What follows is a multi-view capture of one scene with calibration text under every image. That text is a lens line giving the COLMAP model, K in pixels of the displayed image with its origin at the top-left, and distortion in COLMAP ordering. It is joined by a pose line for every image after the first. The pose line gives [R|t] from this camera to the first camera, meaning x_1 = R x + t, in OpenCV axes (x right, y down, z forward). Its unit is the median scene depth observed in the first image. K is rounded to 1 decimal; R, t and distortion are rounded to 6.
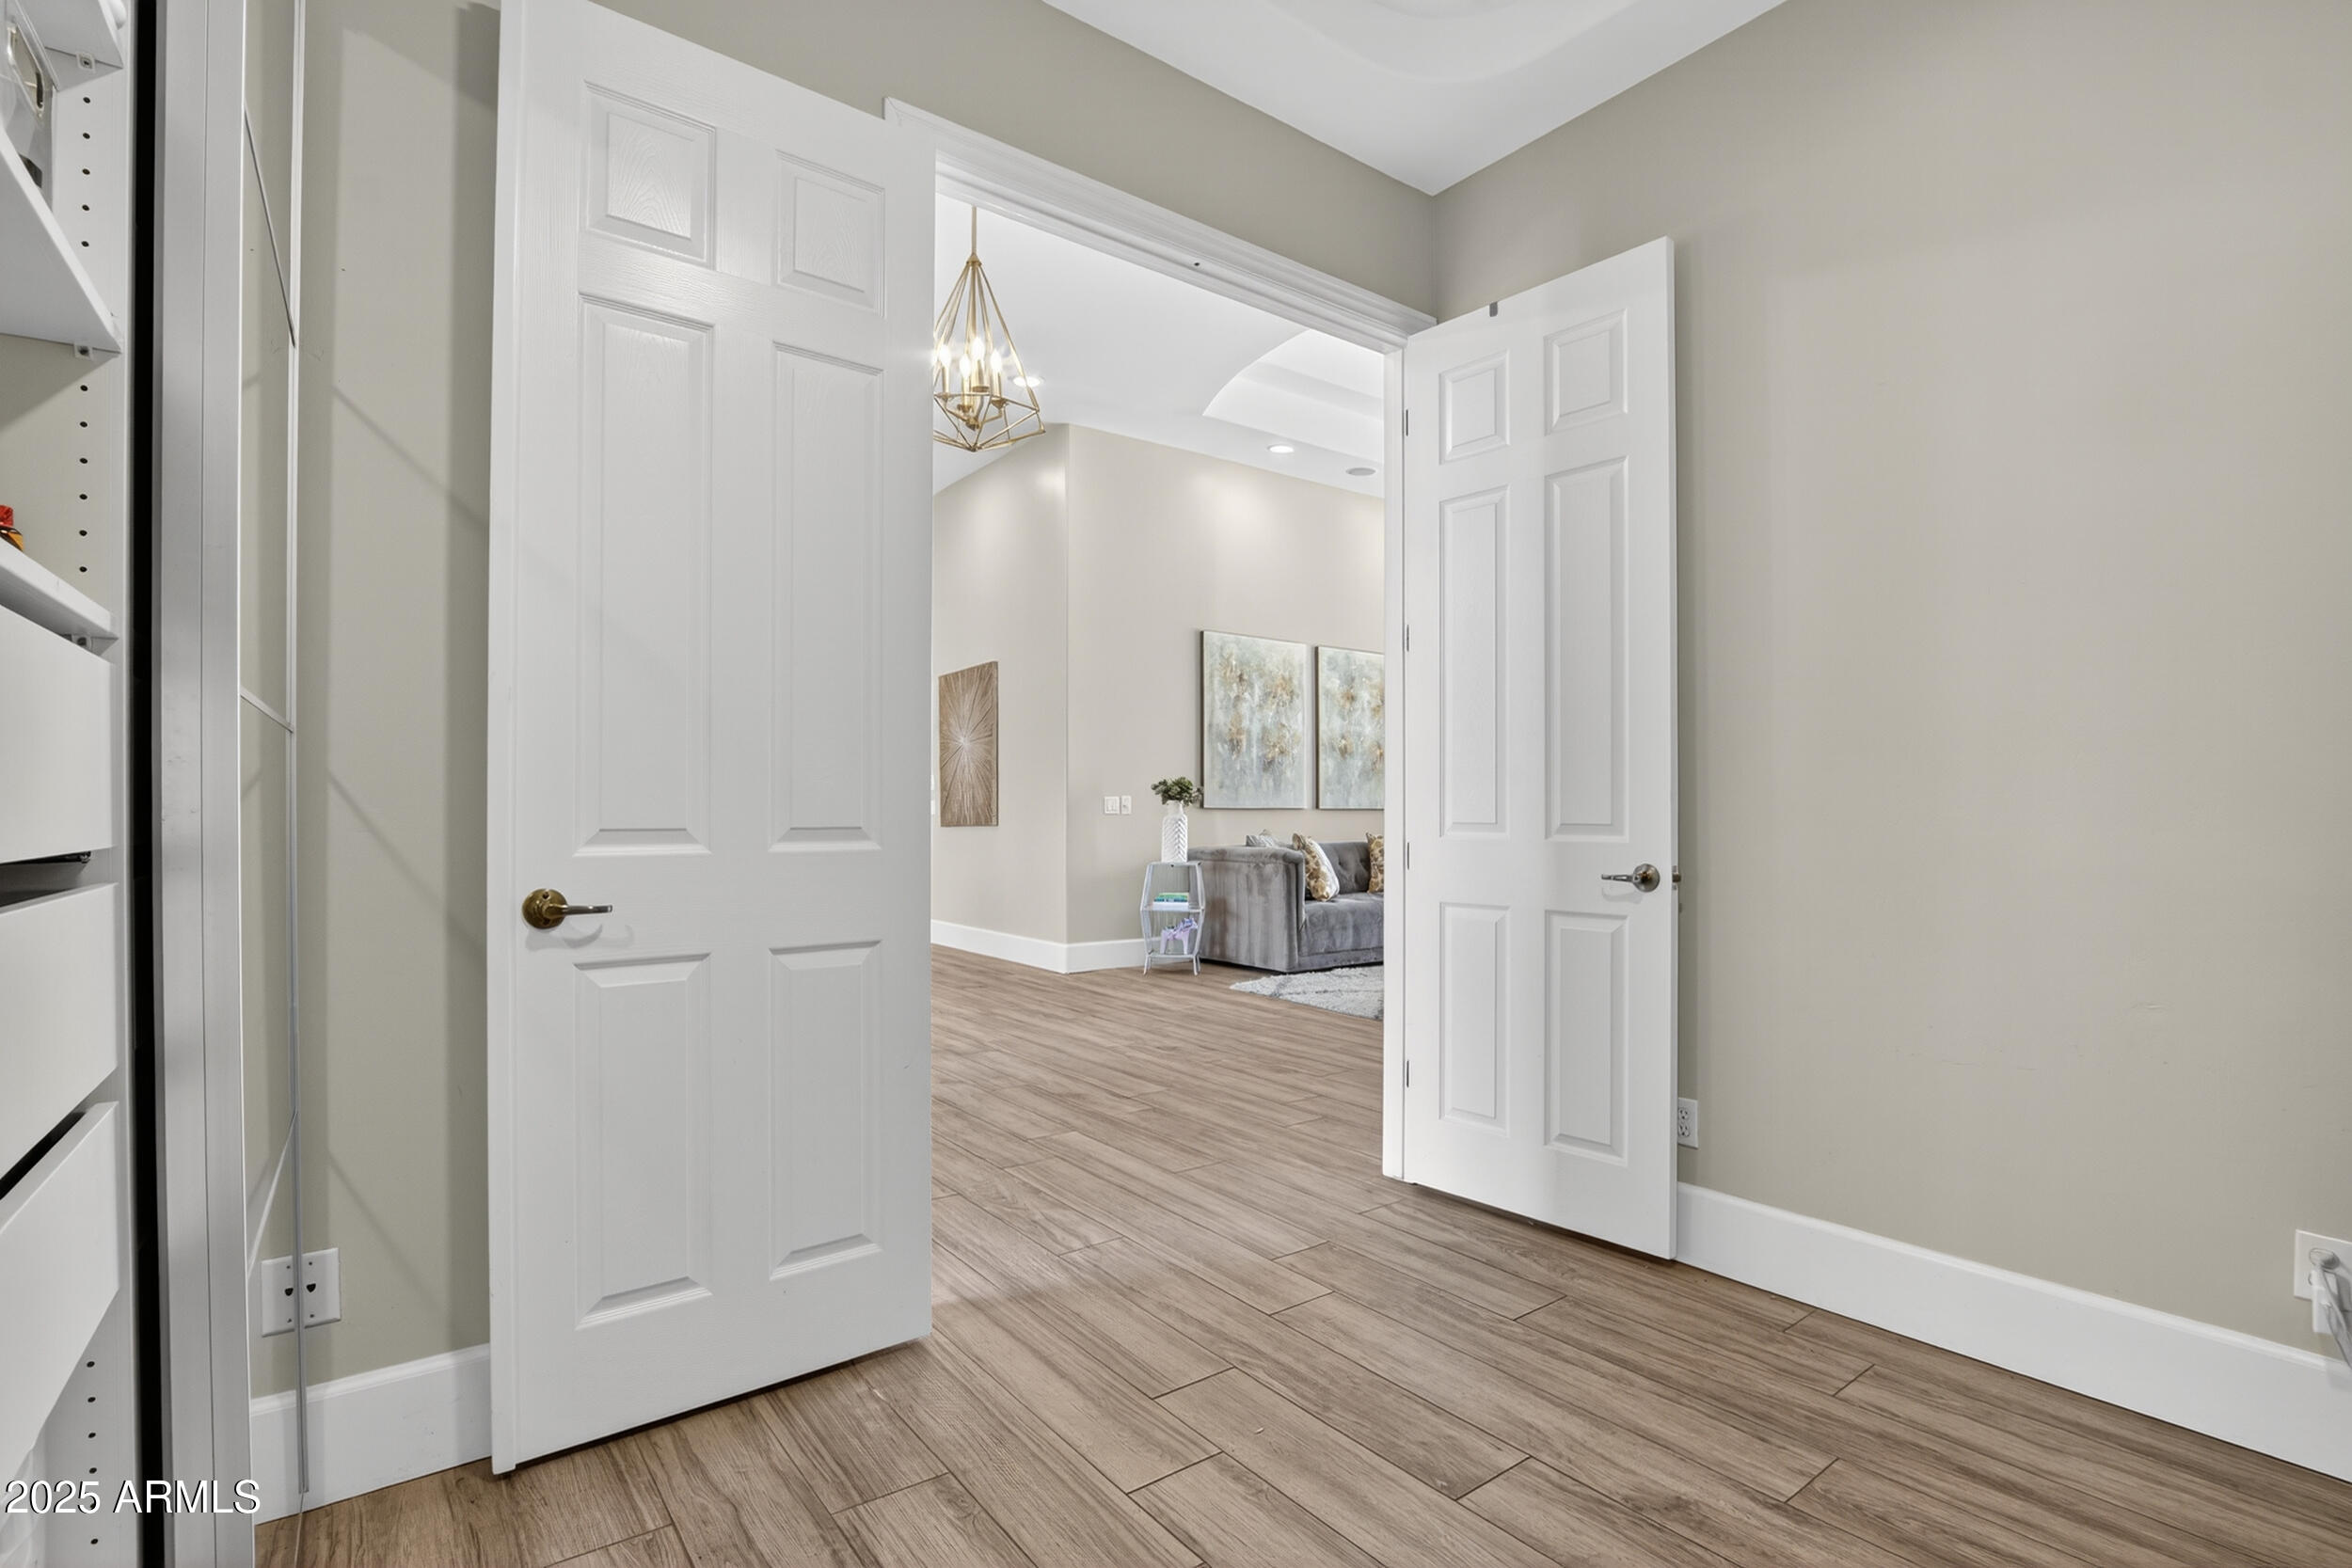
lens RADIAL K [[1106.1, 0, 1168.1], [0, 1106.1, 780.4], [0, 0, 1]] dist [-0.018049, 0.000874]
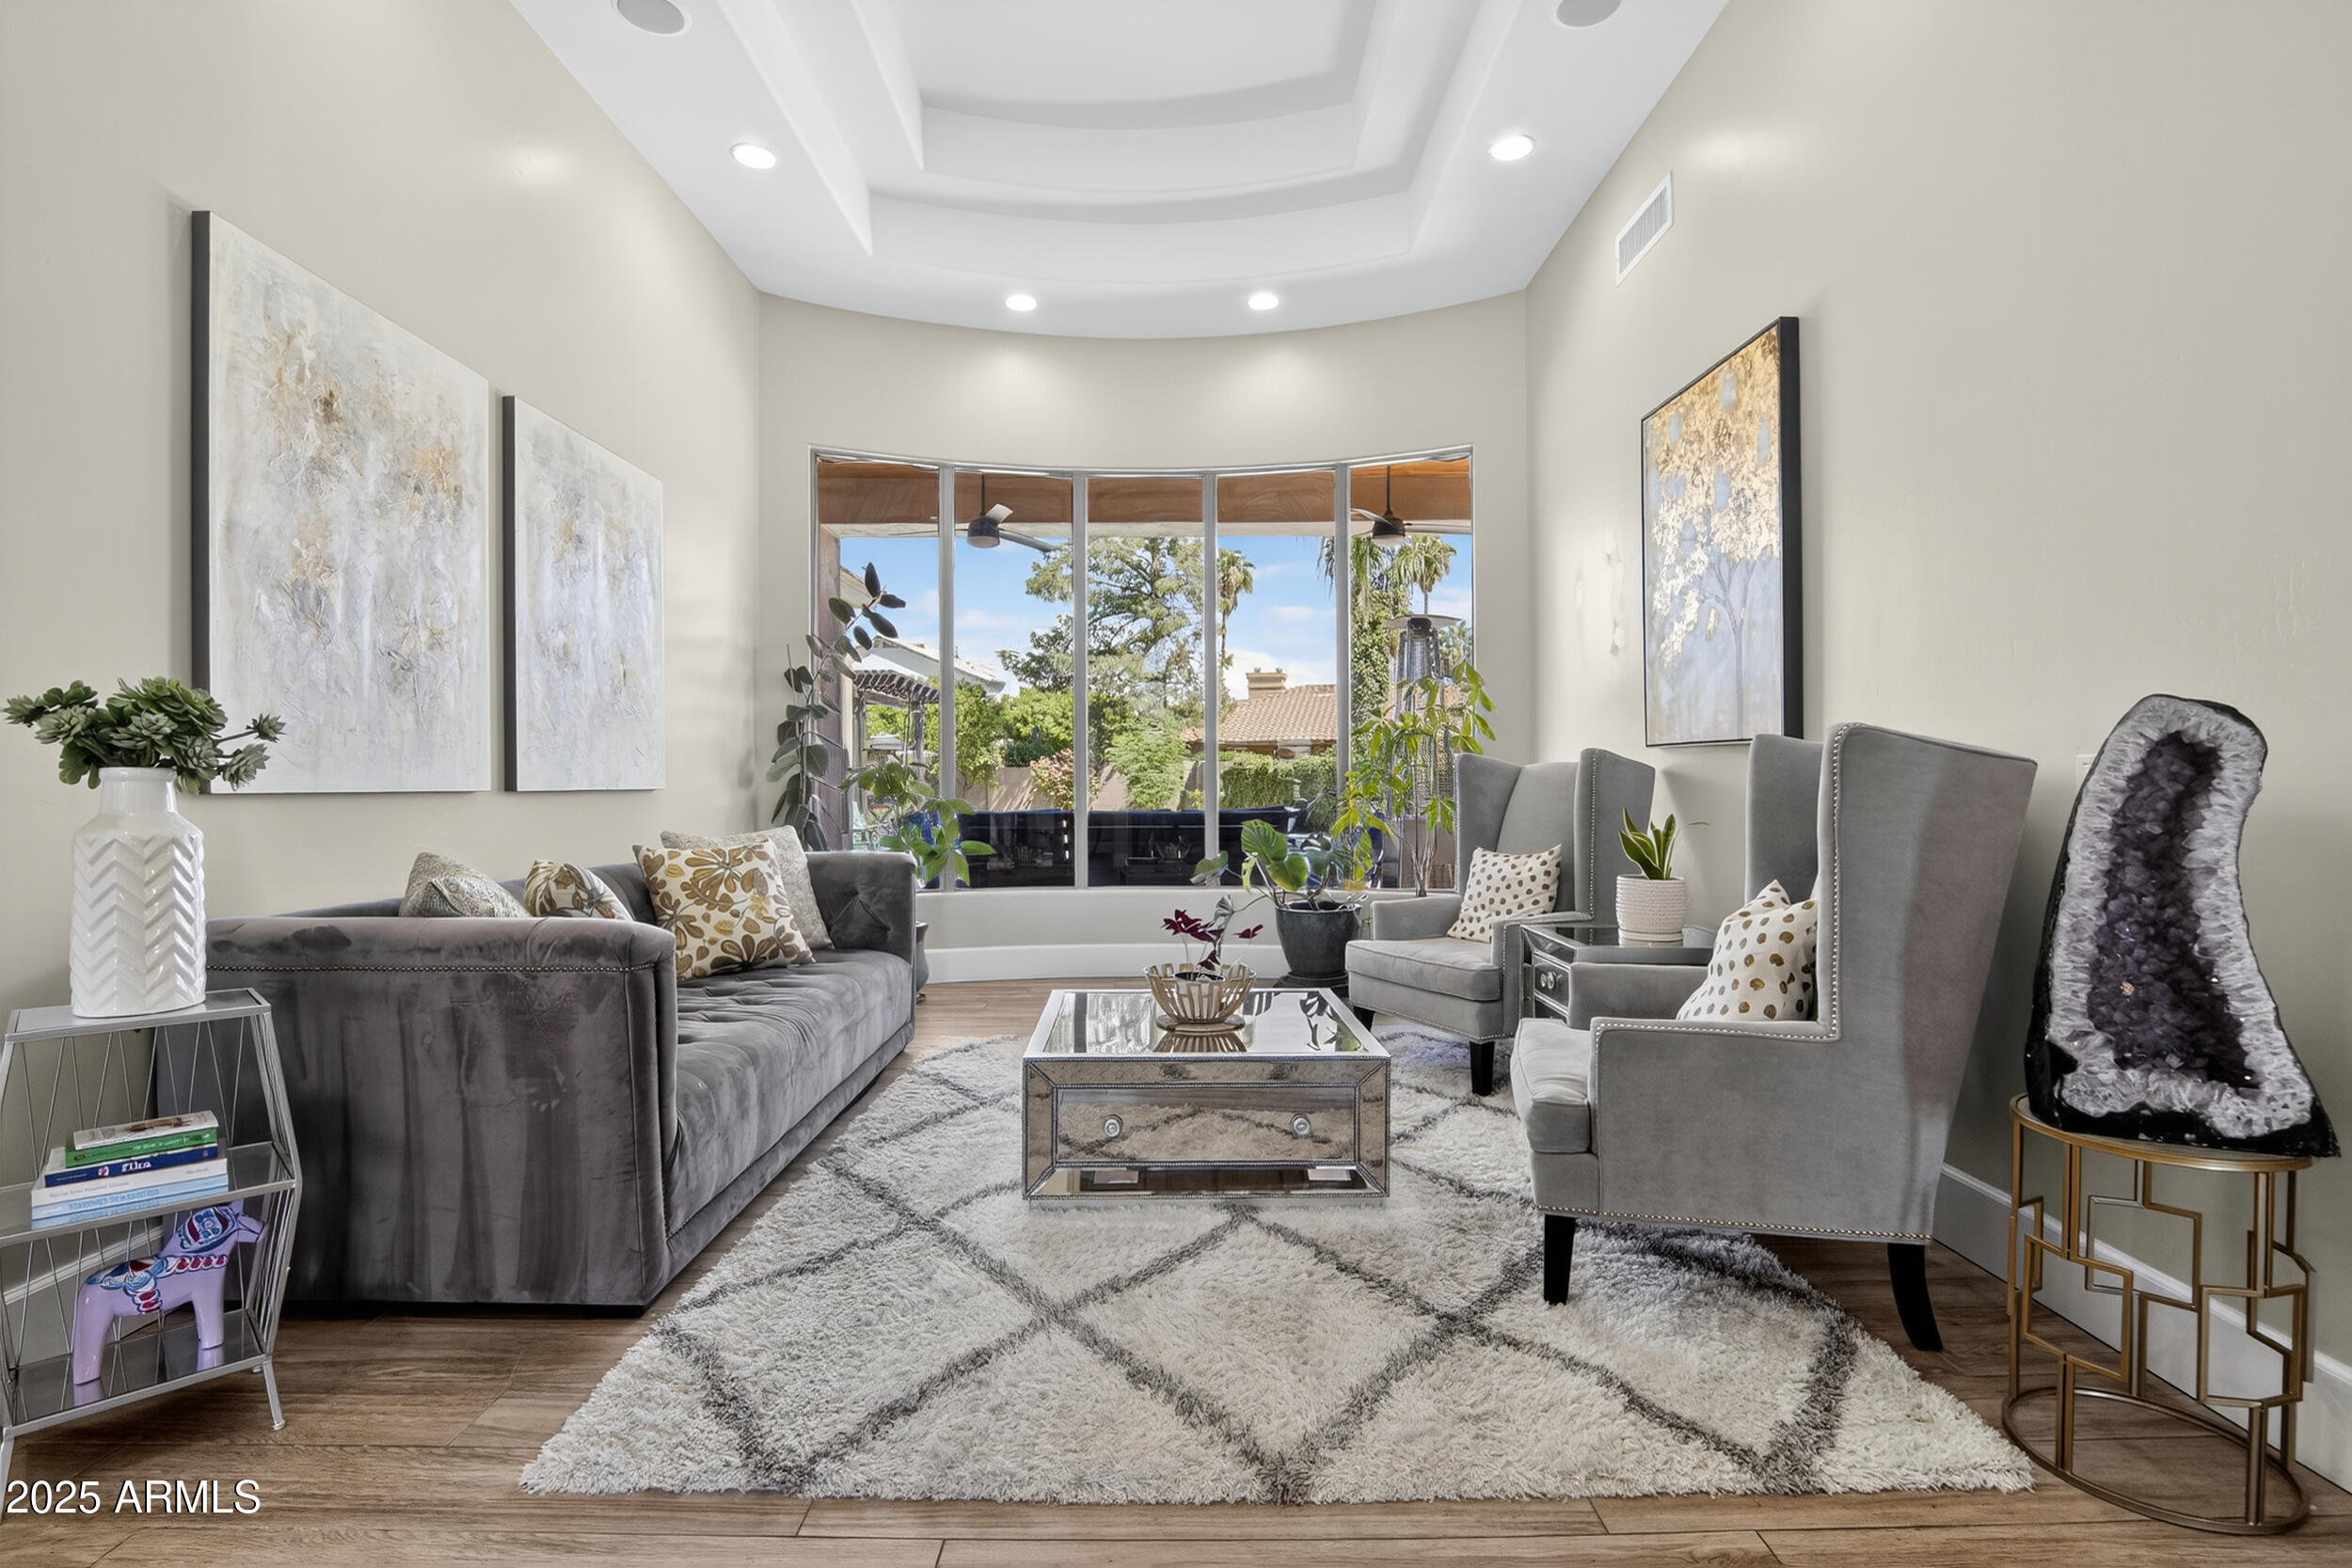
lens RADIAL K [[1106.1, 0, 1168.1], [0, 1106.1, 780.4], [0, 0, 1]] dist [-0.018049, 0.000874]
pose [[0.603676, -0.003123, 0.797224, -0.046392], [-0.018770, 0.999659, 0.018129, 0.010643], [-0.797009, -0.025908, 0.603412, 0.588776]]
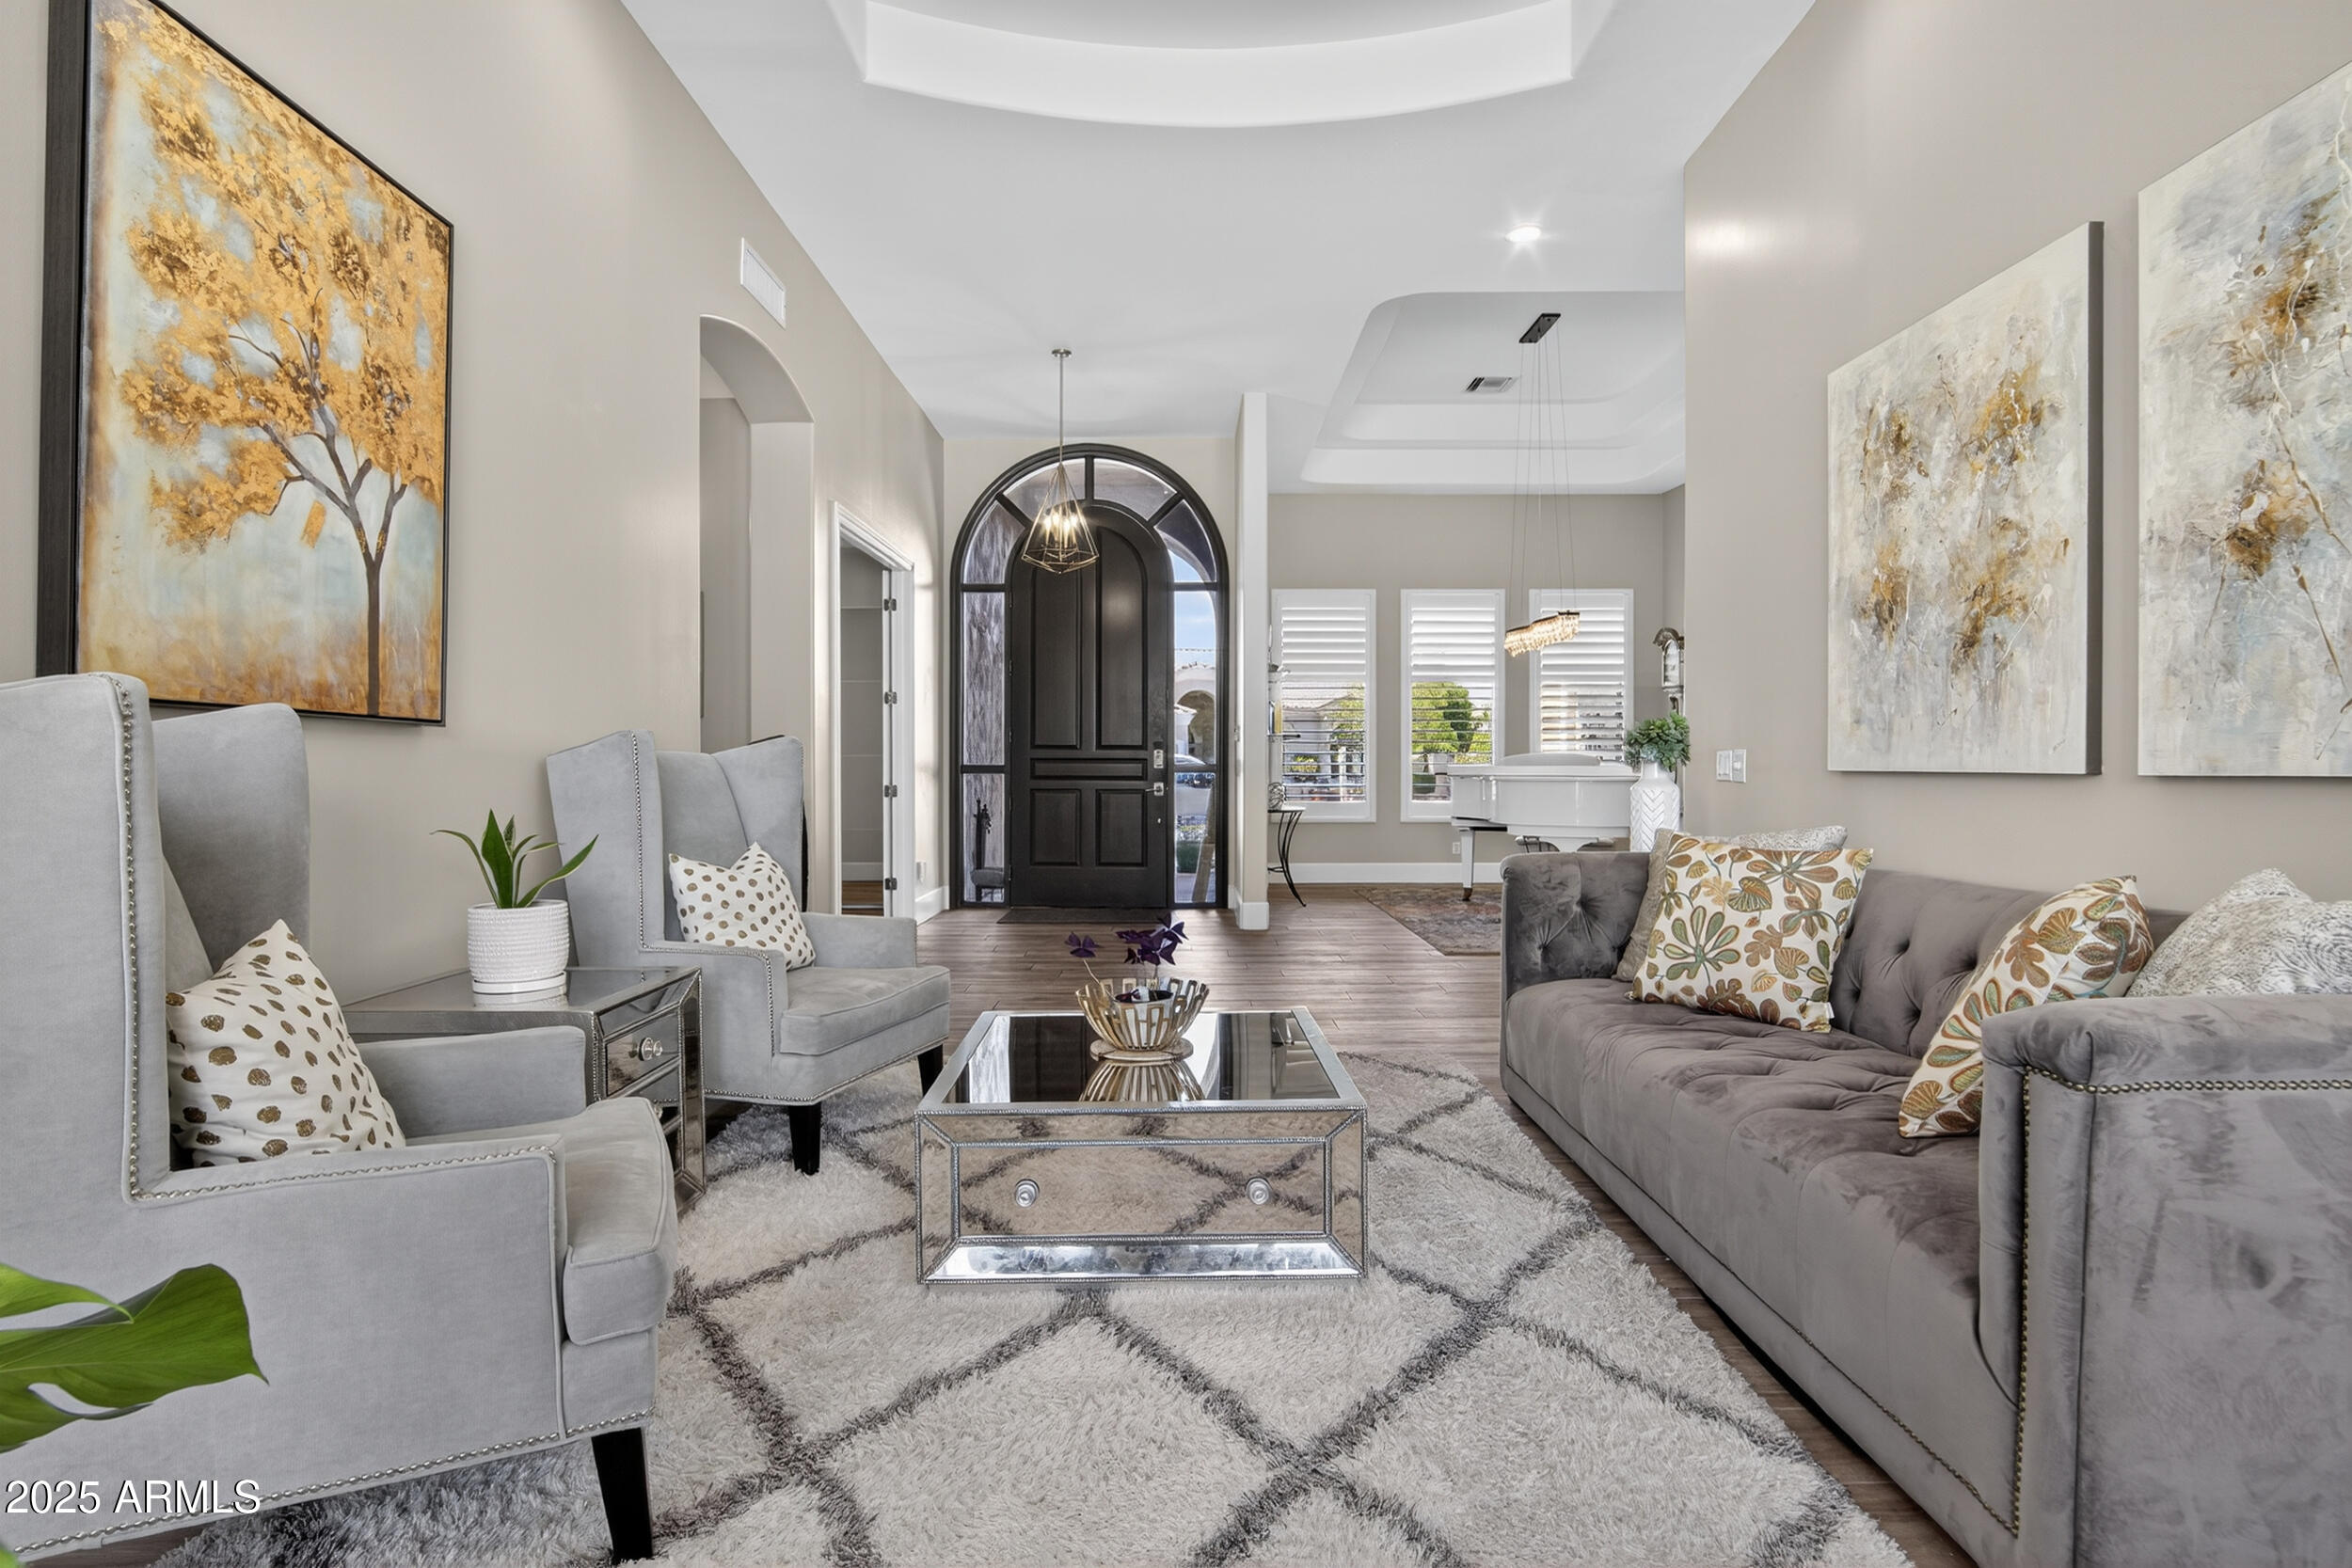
lens RADIAL K [[1106.1, 0, 1168.1], [0, 1106.1, 780.4], [0, 0, 1]] dist [-0.018049, 0.000874]
pose [[-0.607257, 0.008877, -0.794456, 0.534406], [0.024801, 0.999662, -0.007788, 0.024736], [0.794118, -0.024432, -0.607272, 1.026688]]
